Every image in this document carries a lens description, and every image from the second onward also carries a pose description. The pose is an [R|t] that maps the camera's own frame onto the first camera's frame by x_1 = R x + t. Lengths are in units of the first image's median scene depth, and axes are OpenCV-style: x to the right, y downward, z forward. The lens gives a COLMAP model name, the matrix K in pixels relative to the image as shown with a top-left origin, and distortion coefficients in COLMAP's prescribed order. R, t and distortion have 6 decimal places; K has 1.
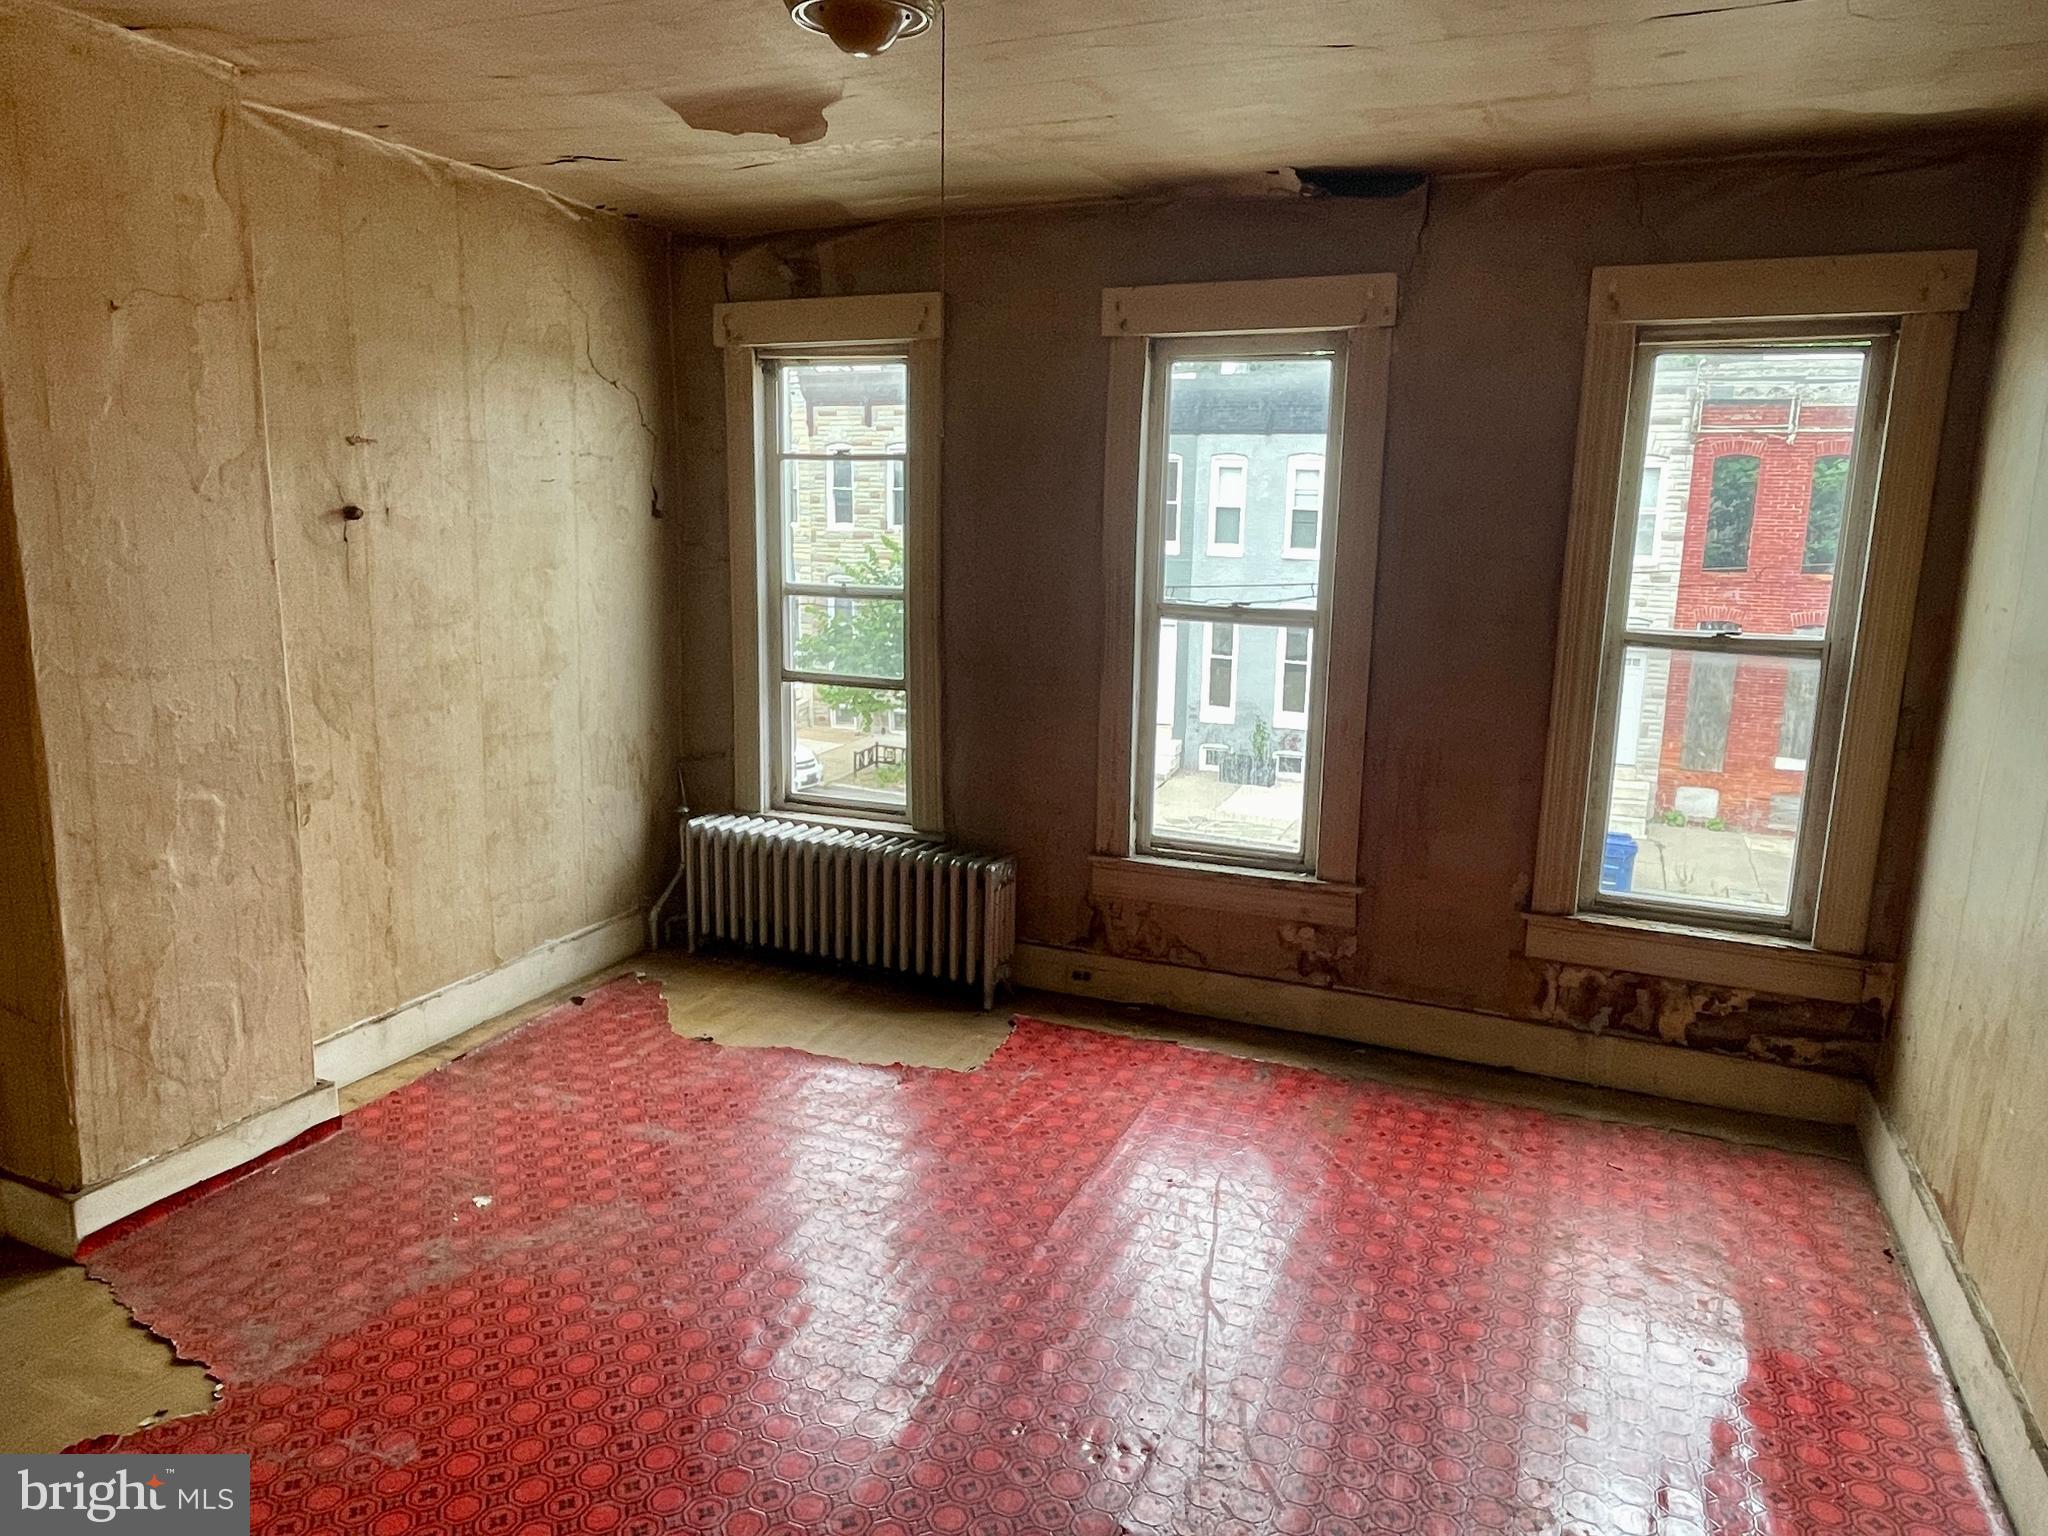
lens RADIAL K [[1348.1, 0, 1016.5], [0, 1348.1, 771.2], [0, 0, 1]] dist [0.002002, -0.000566]
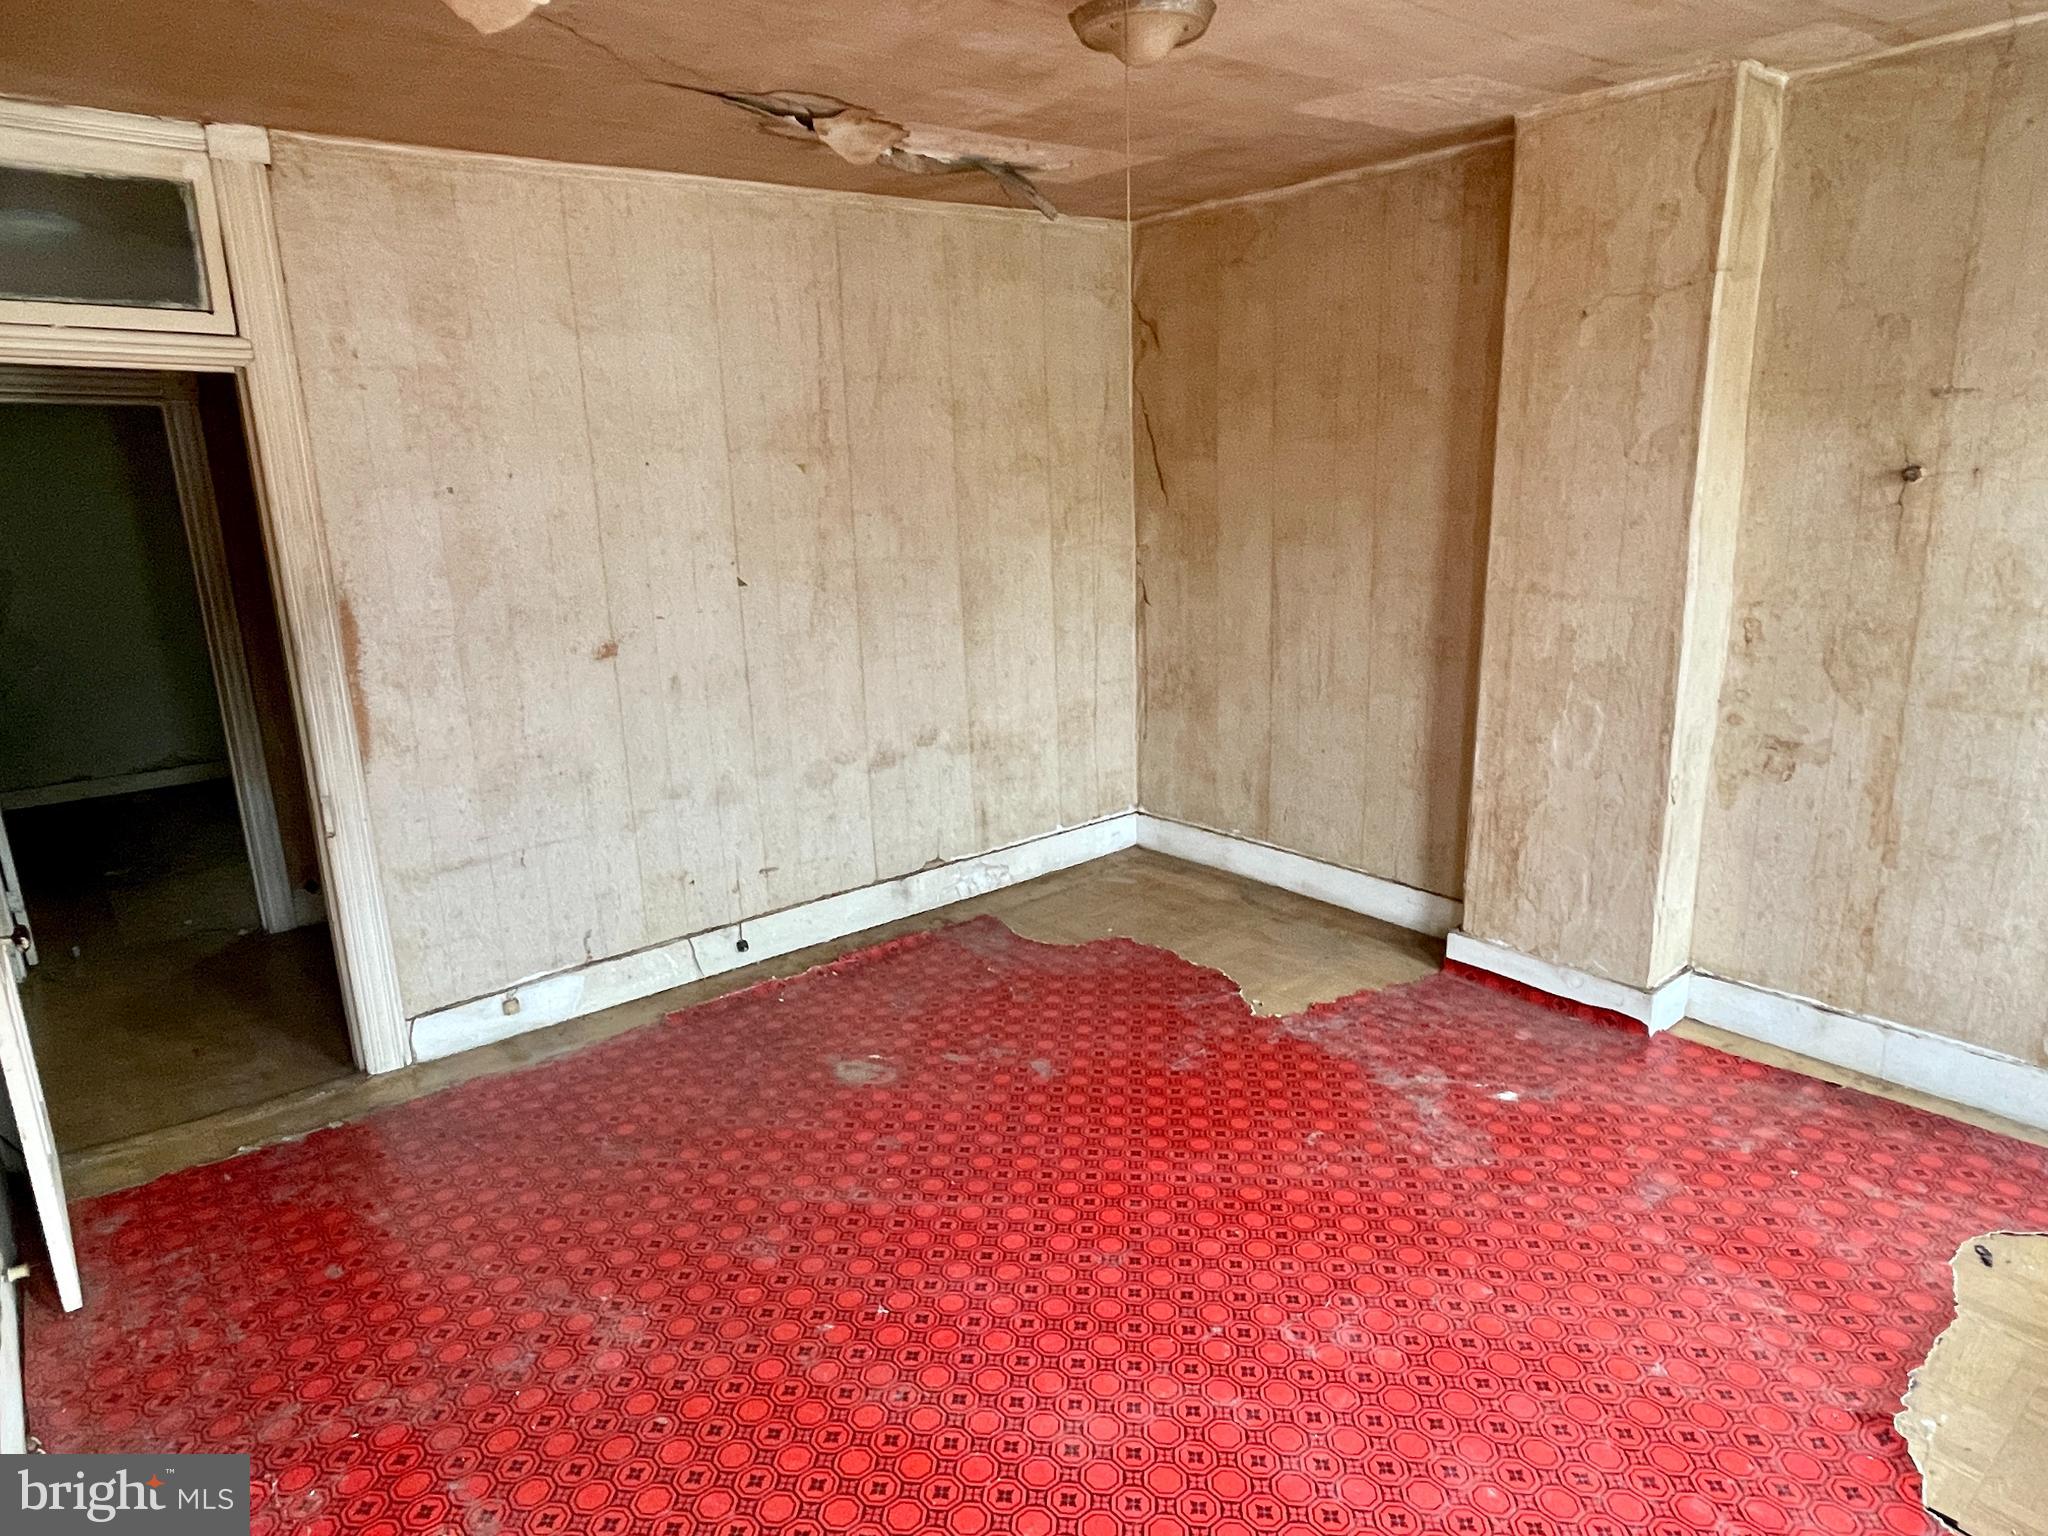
lens RADIAL K [[1254.2, 0, 1018.7], [0, 1254.2, 762.5], [0, 0, 1]] dist [-0.002522, 0.000430]
pose [[-0.454657, 0.210711, -0.865383, 0.590825], [-0.161387, 0.936040, 0.312705, -0.187484], [0.875923, 0.281835, -0.391571, 0.913254]]
